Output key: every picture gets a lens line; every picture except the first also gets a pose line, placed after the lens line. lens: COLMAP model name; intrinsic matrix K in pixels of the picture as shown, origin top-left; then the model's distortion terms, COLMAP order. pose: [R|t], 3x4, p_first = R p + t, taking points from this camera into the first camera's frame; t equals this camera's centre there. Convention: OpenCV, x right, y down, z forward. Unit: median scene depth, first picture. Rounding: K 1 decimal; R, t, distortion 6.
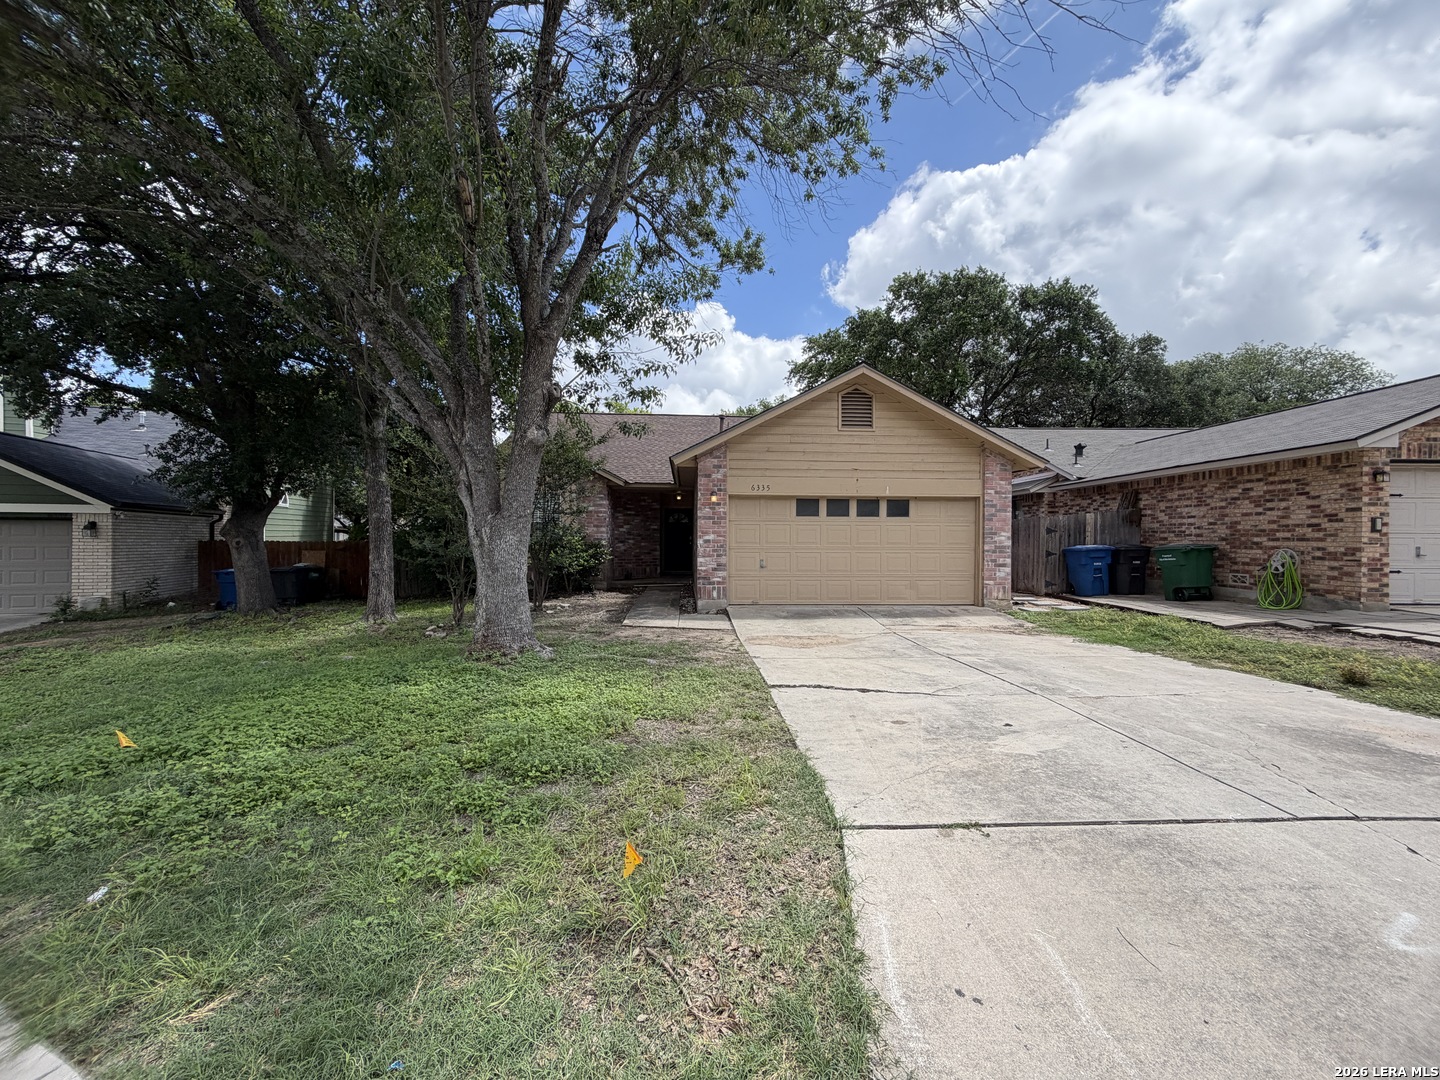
lens RADIAL K [[574.5, 0, 714.8], [0, 574.5, 538.5], [0, 0, 1]] dist [0.000578, 0.000074]
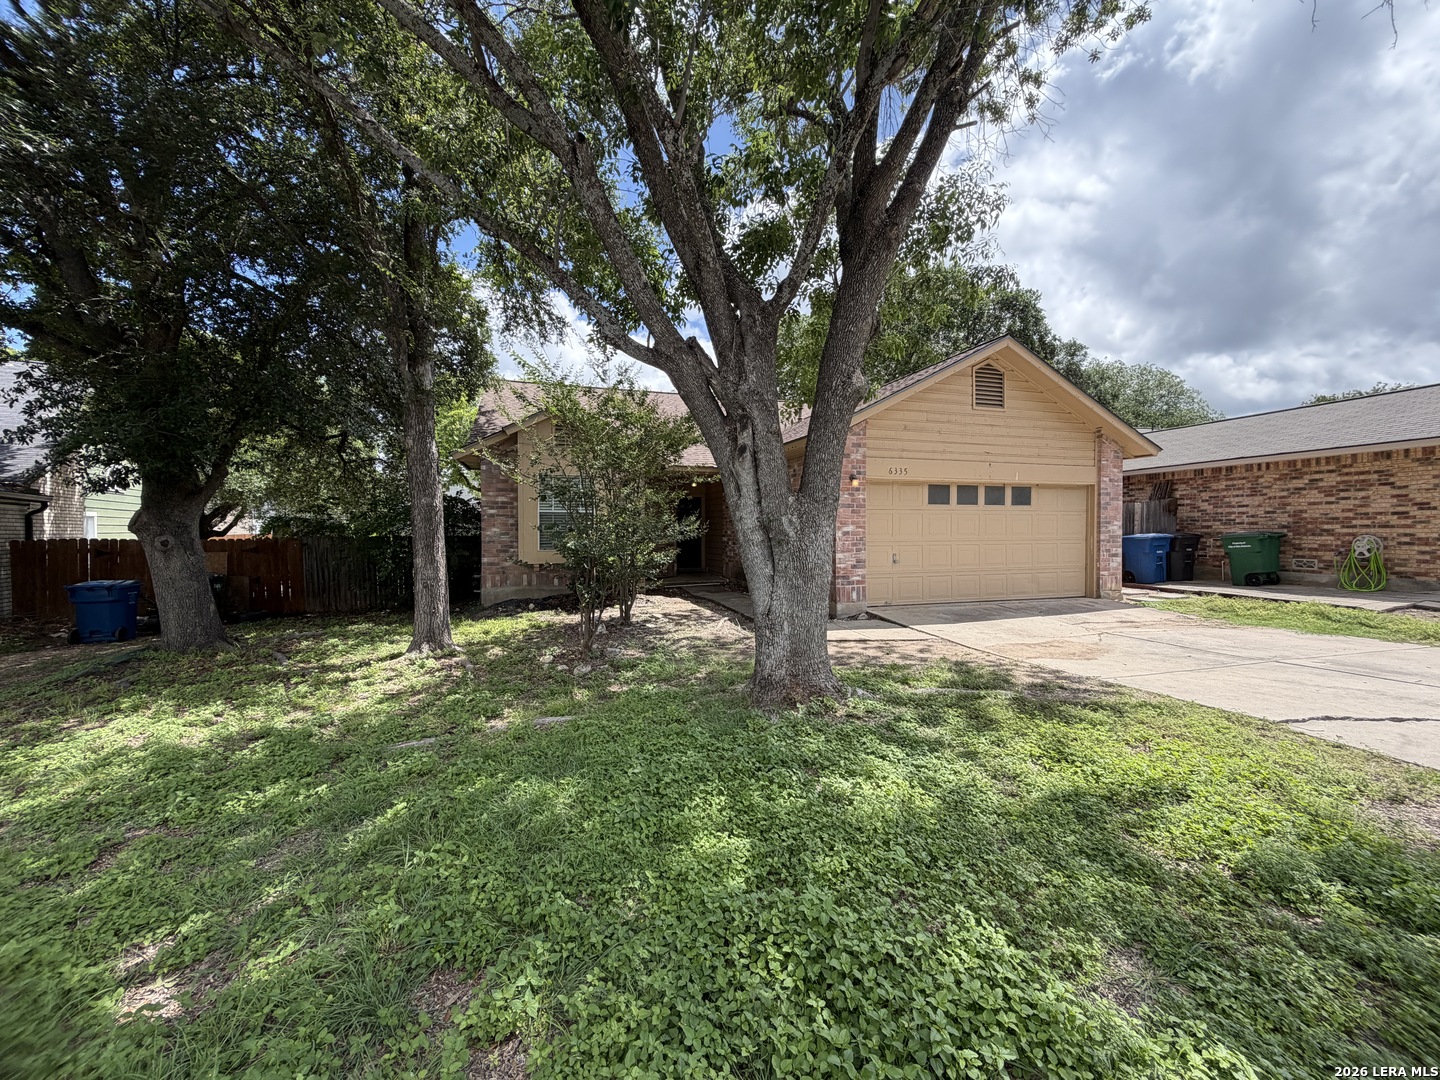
lens RADIAL K [[574.5, 0, 714.8], [0, 574.5, 538.5], [0, 0, 1]] dist [0.000578, 0.000074]
pose [[0.969958, -0.012133, 0.242971, -0.416320], [0.008771, 0.999850, 0.014917, -0.002364], [-0.243115, -0.012337, 0.969919, 0.230195]]
